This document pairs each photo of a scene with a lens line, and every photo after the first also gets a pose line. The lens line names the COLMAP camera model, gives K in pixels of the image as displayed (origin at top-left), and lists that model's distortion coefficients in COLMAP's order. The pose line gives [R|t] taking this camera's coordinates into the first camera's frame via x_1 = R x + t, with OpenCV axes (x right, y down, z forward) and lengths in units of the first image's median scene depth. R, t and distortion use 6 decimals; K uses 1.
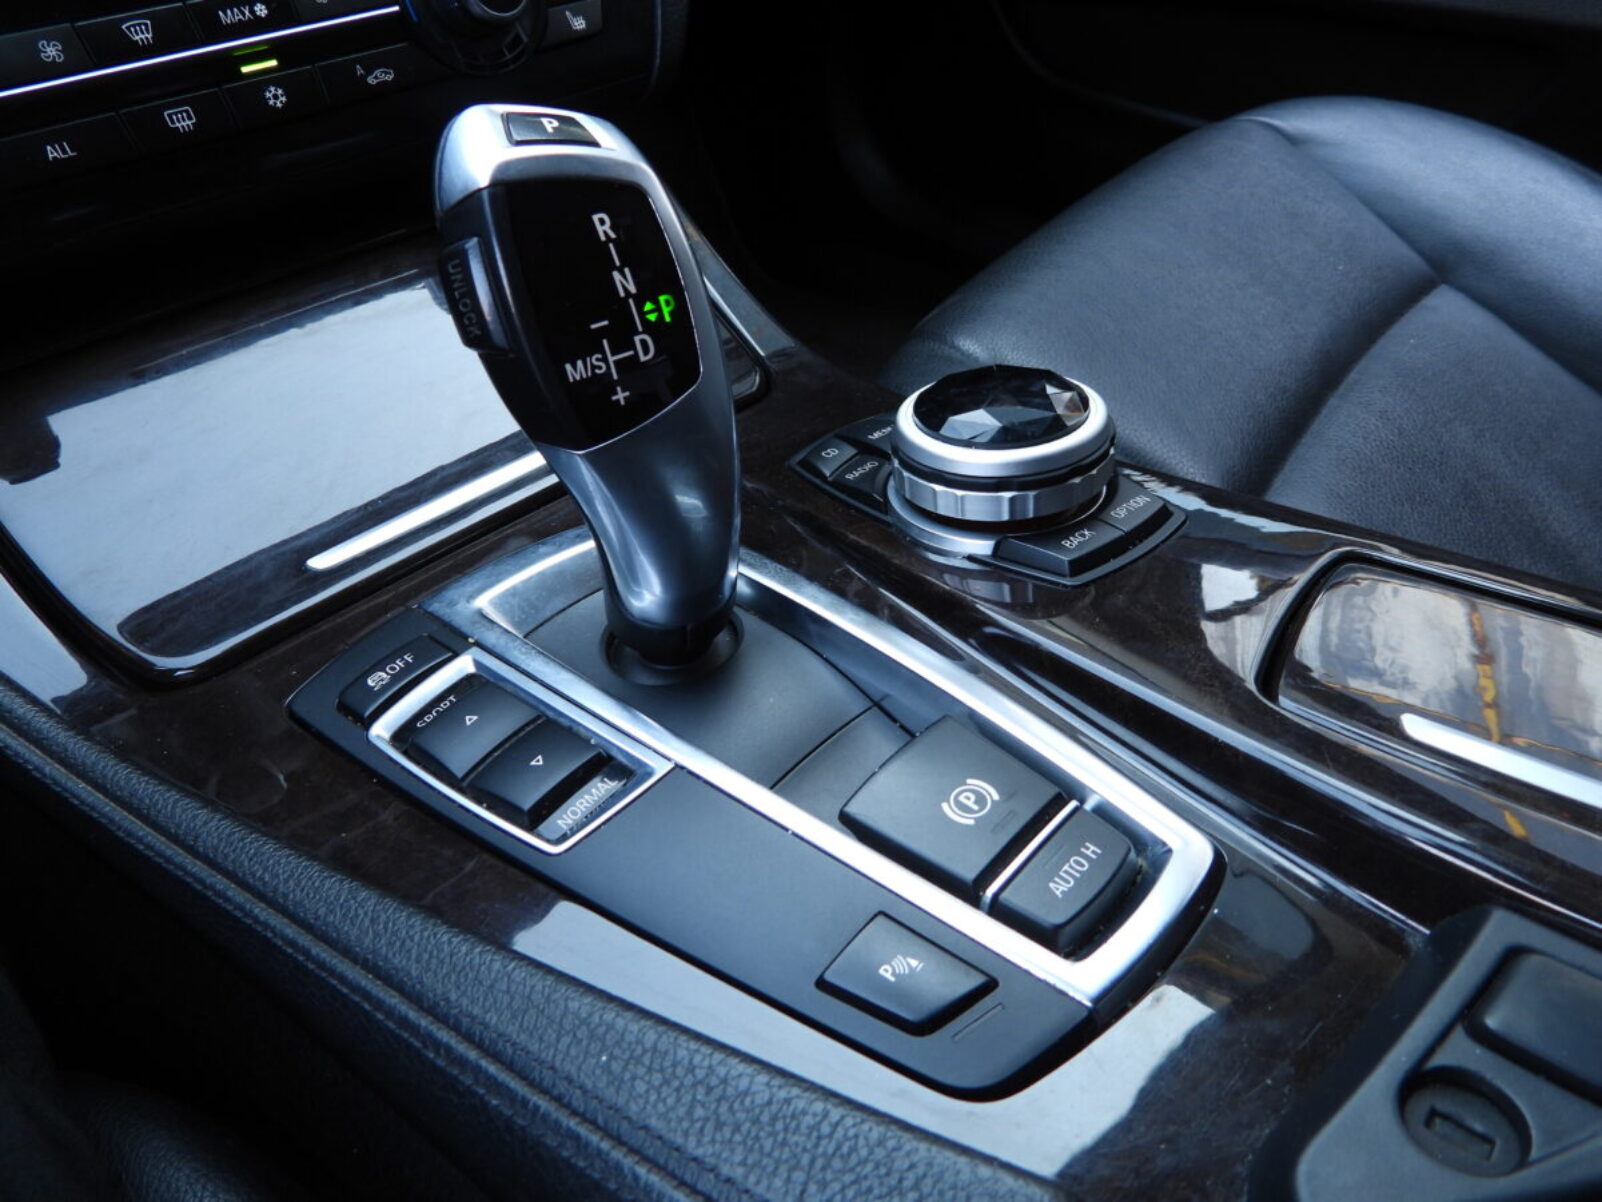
lens RADIAL K [[1145.7, 0, 805.9], [0, 1145.7, 603.9], [0, 0, 1]] dist [-0.012971, 0.004690]
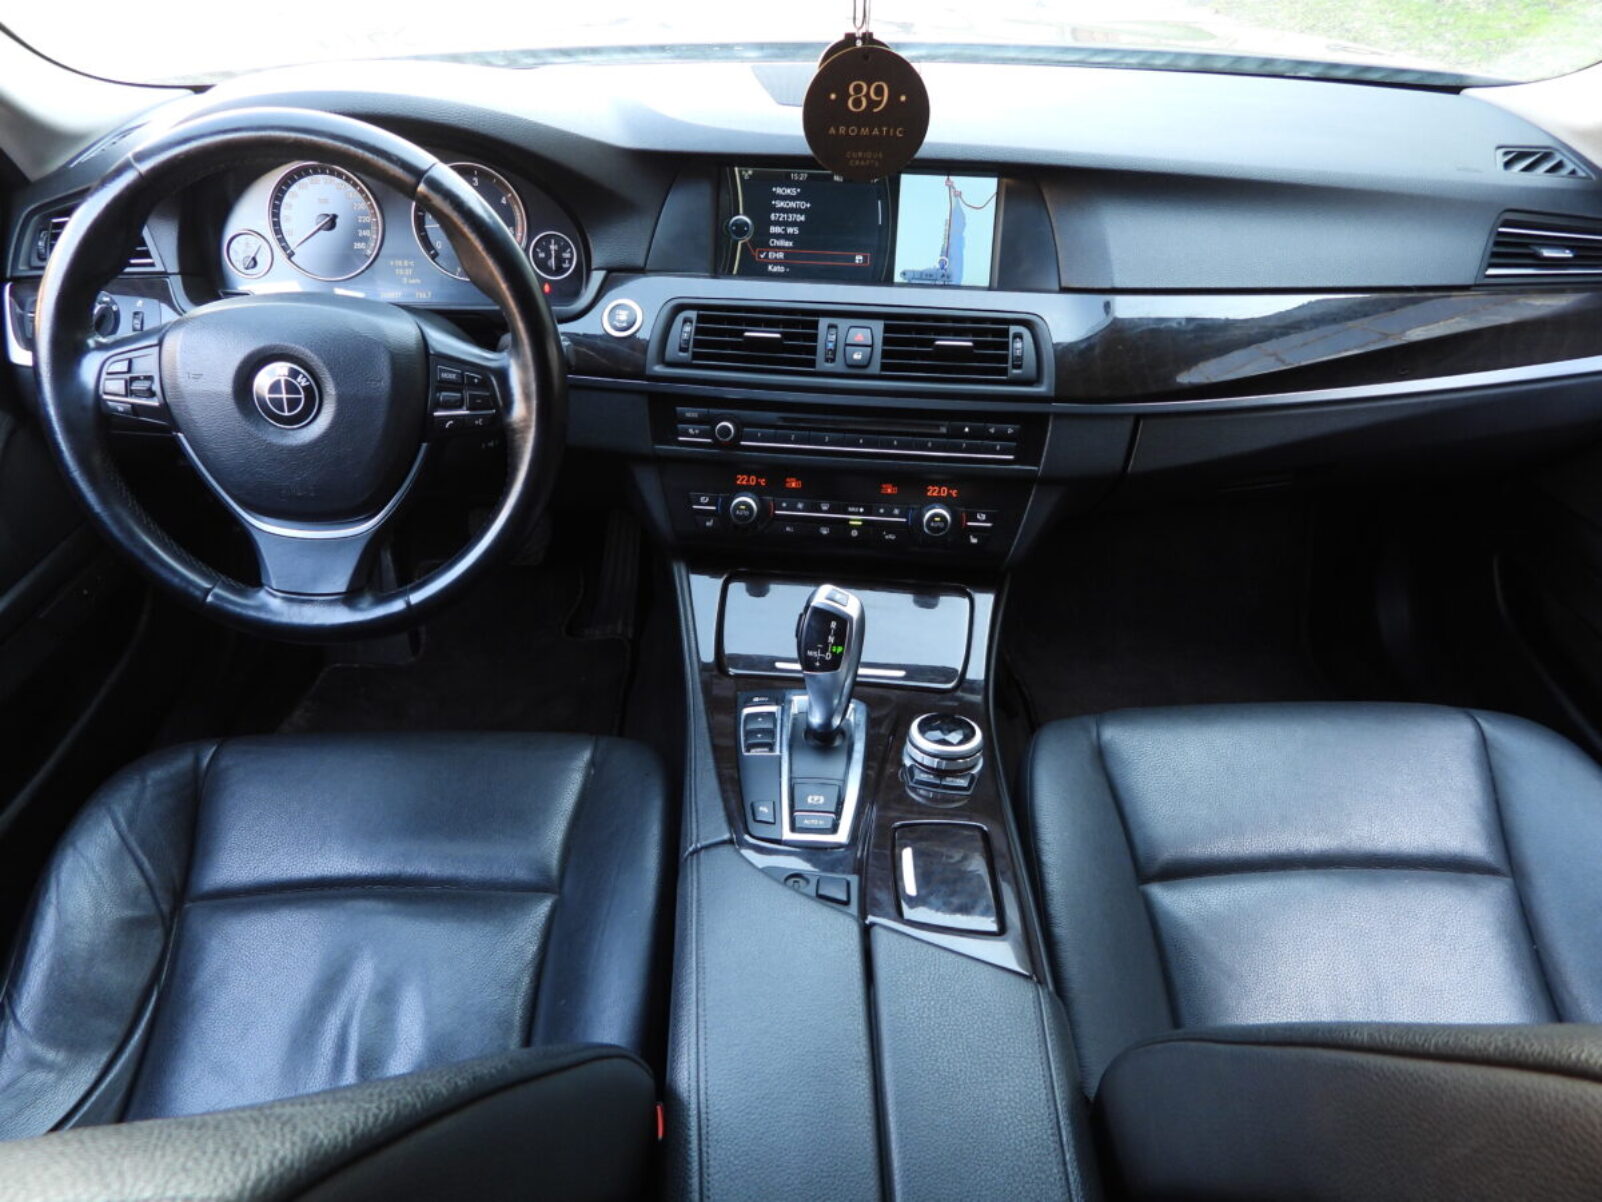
lens RADIAL K [[1145.7, 0, 792.9], [0, 1145.7, 611.8], [0, 0, 1]] dist [-0.012971, 0.004690]
pose [[0.627206, 0.446226, -0.638354, 1.977393], [-0.525550, 0.847365, 0.075959, -0.530017], [0.574814, 0.287845, 0.765986, -1.864574]]
